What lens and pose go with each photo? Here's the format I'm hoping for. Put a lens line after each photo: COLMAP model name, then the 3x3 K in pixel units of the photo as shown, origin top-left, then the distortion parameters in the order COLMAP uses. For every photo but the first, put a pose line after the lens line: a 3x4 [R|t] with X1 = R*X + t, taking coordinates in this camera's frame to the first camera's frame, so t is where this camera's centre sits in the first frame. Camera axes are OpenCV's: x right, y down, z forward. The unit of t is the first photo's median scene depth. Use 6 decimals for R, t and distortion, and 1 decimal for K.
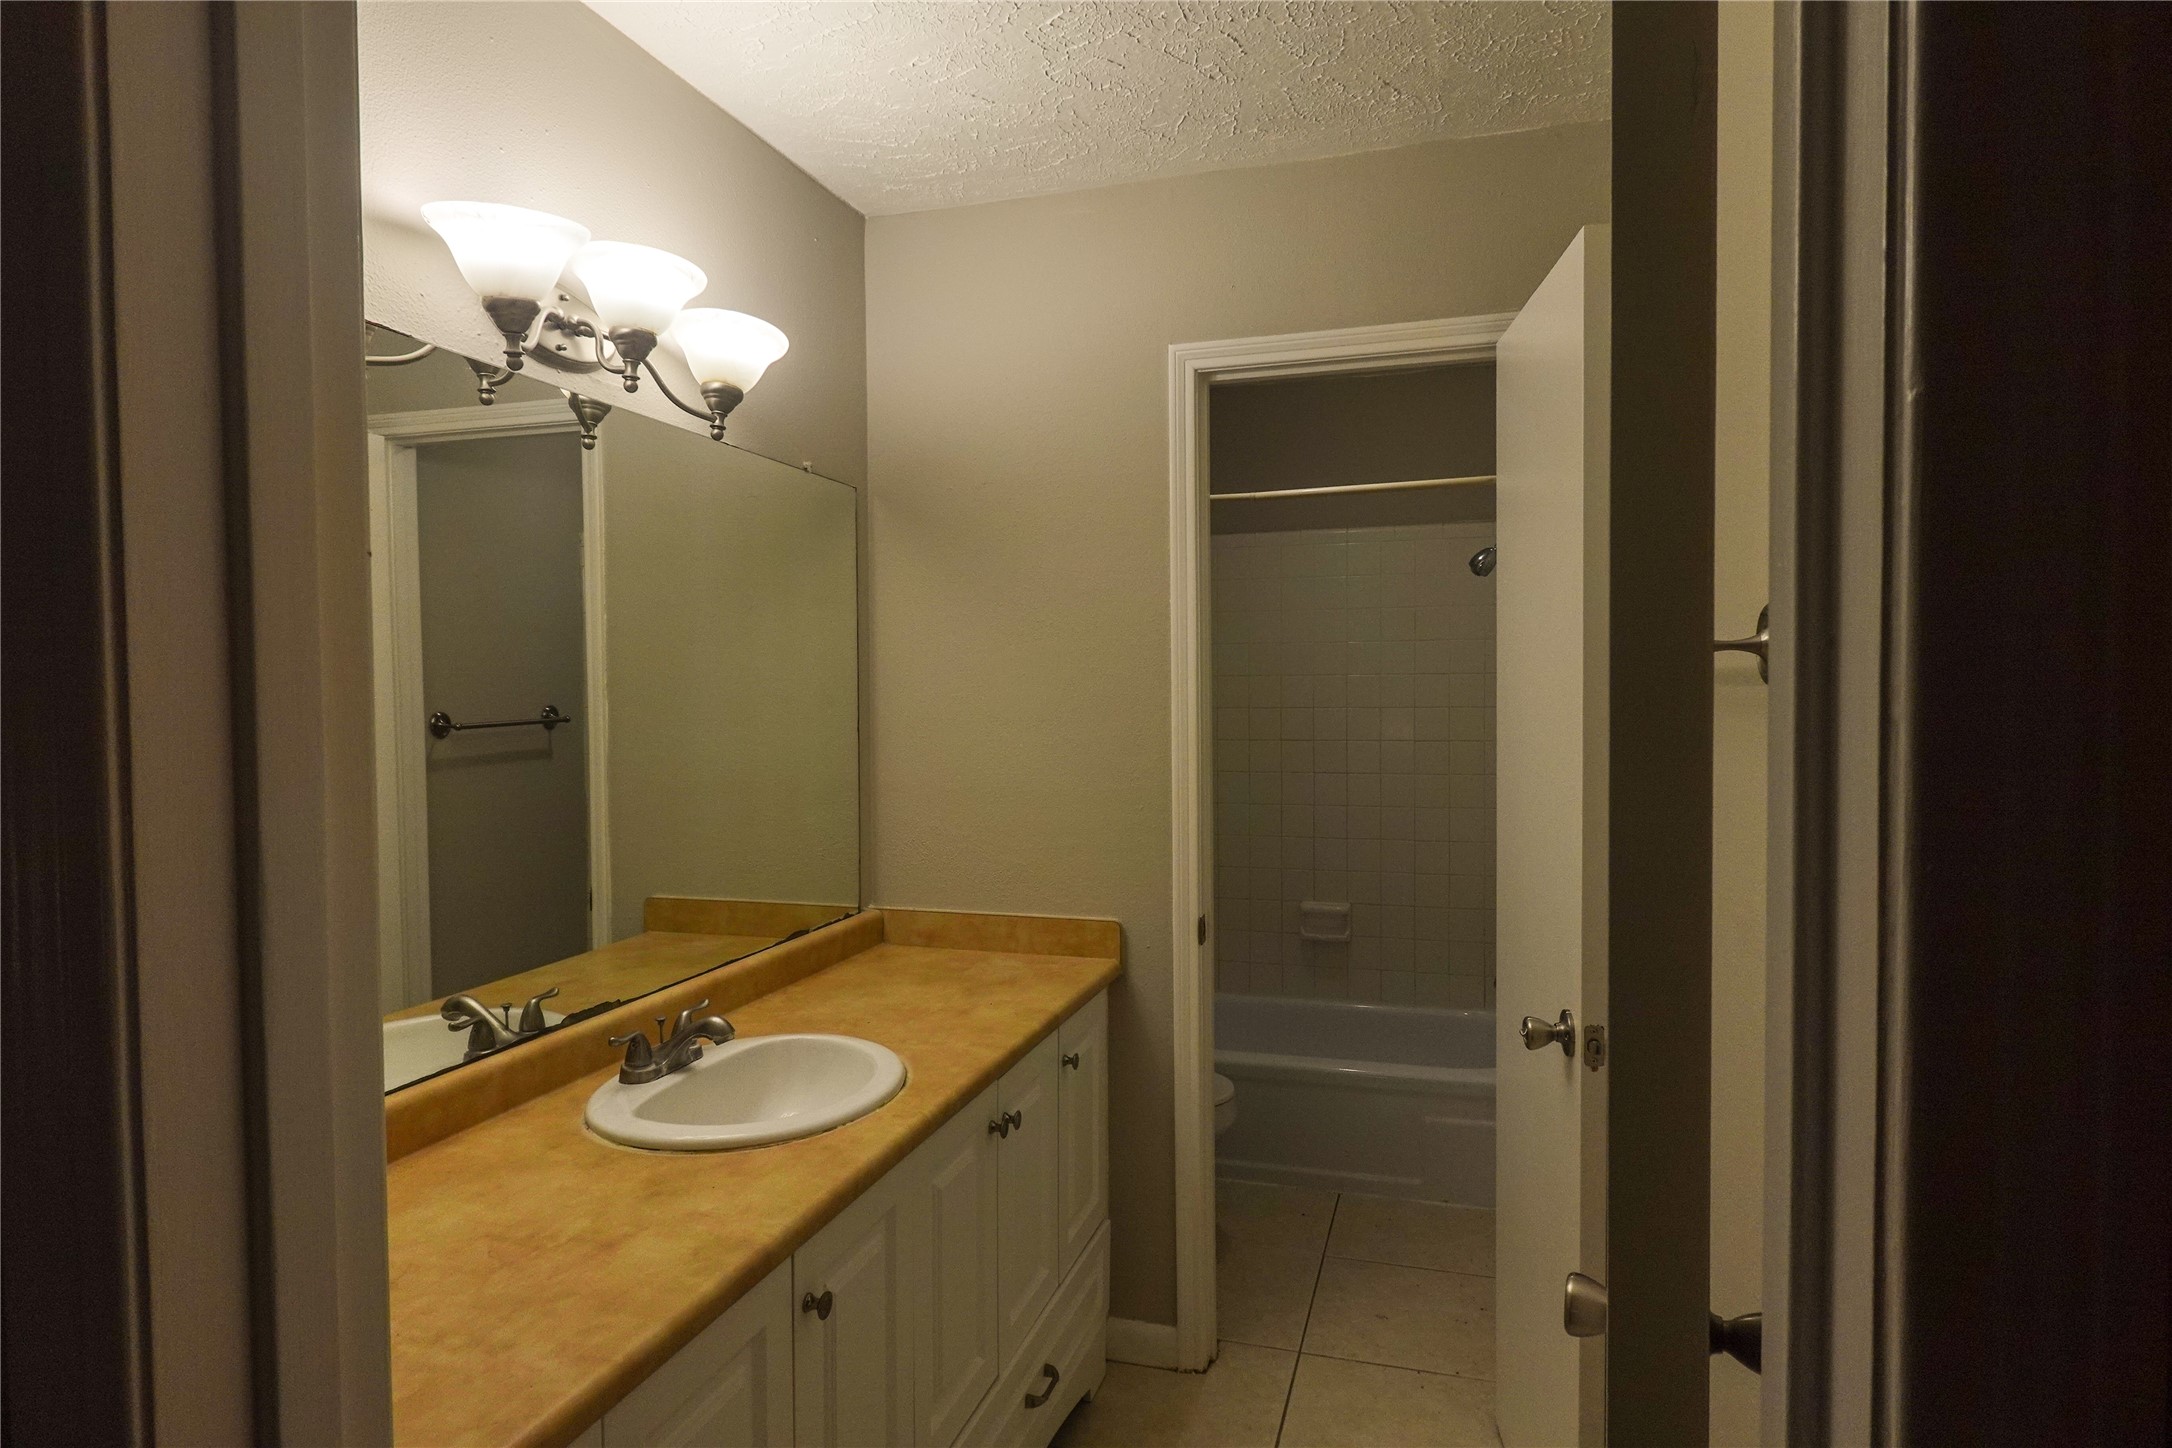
lens RADIAL K [[1224.7, 0, 1092.0], [0, 1224.7, 725.1], [0, 0, 1]] dist [-0.005127, -0.000480]
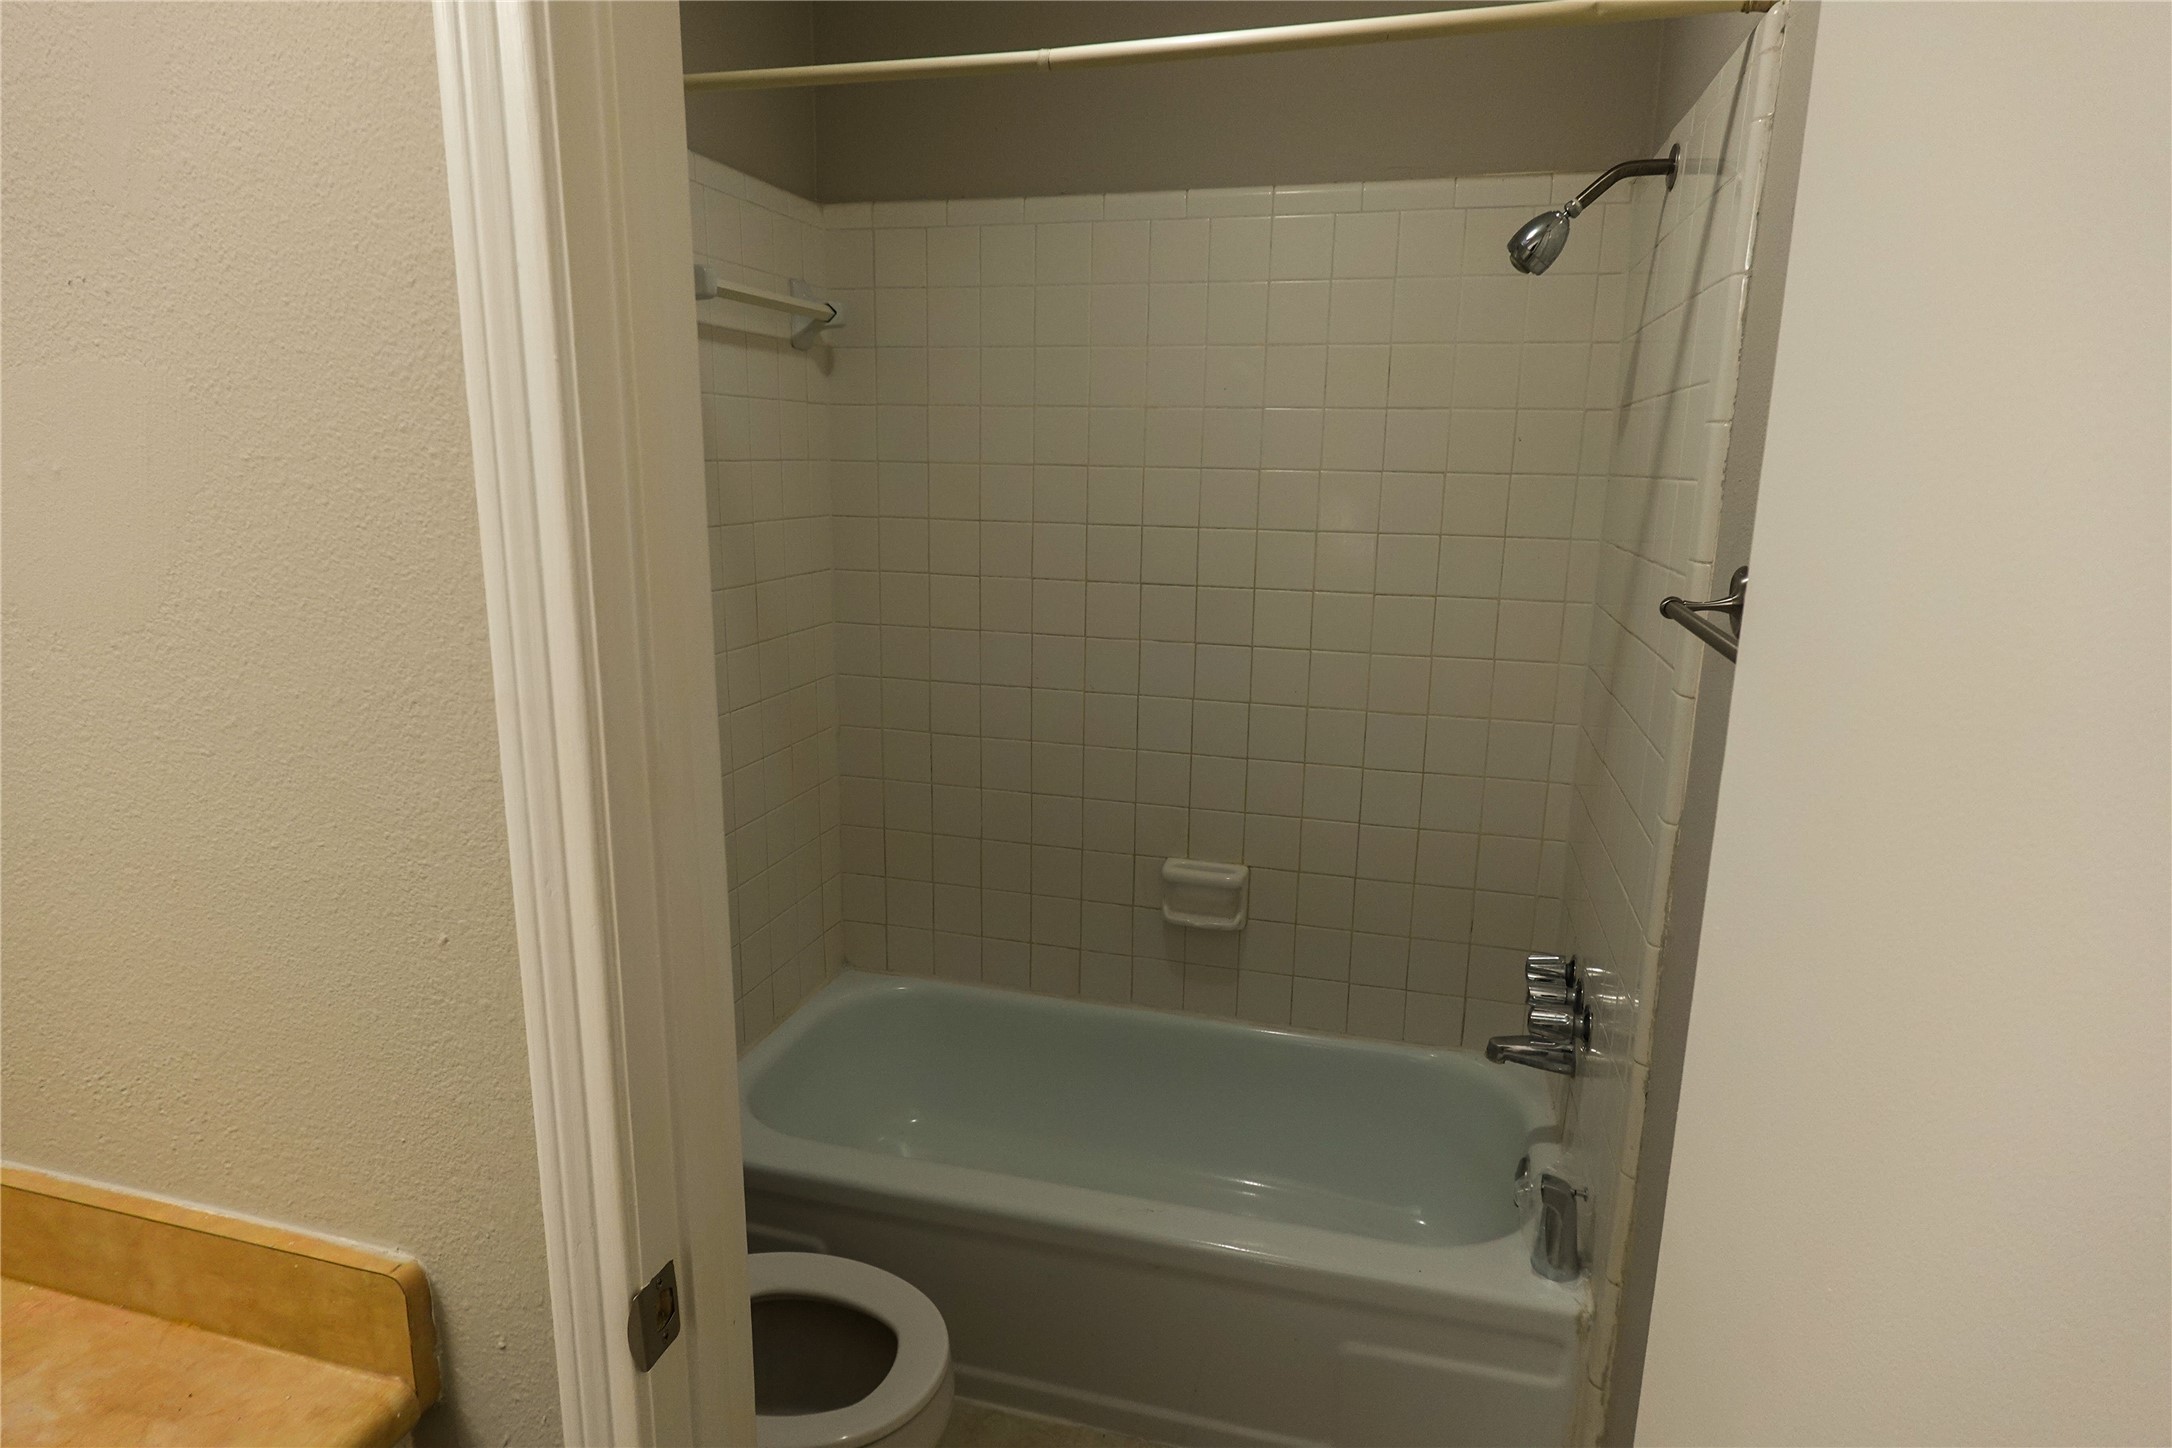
lens RADIAL K [[1224.7, 0, 1082.4], [0, 1224.7, 718.0], [0, 0, 1]] dist [-0.005127, -0.000480]
pose [[0.999569, 0.017921, 0.023248, 0.137601], [-0.021808, 0.983514, 0.179510, -0.031546], [-0.019648, -0.179940, 0.983481, 0.516803]]
